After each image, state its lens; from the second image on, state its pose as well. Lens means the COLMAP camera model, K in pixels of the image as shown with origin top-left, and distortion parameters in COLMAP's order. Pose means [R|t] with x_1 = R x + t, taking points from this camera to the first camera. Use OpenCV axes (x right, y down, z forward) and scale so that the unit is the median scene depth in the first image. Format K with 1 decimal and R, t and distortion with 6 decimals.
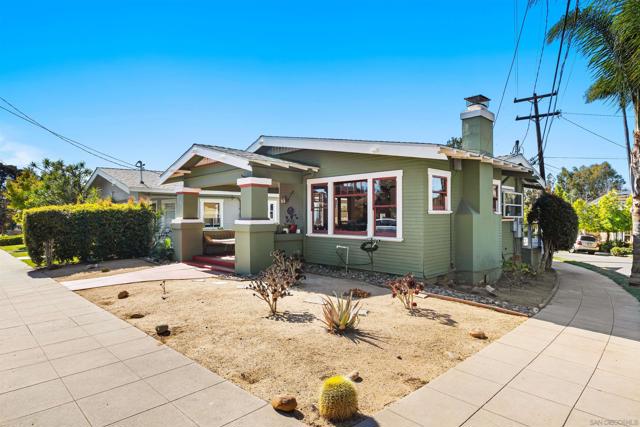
lens RADIAL K [[366.6, 0, 319.5], [0, 366.6, 213.7], [0, 0, 1]] dist [-0.000462, -0.000014]
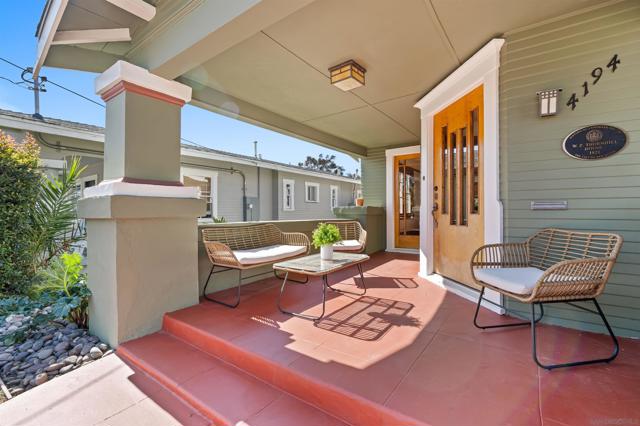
lens RADIAL K [[286.4, 0, 321.3], [0, 286.4, 213.2], [0, 0, 1]] dist [-0.001184, -0.000861]
pose [[0.985879, -0.008706, 0.167232, -0.258651], [0.006796, 0.999905, 0.011991, 0.035482], [-0.167320, -0.010685, 0.985845, 0.753013]]
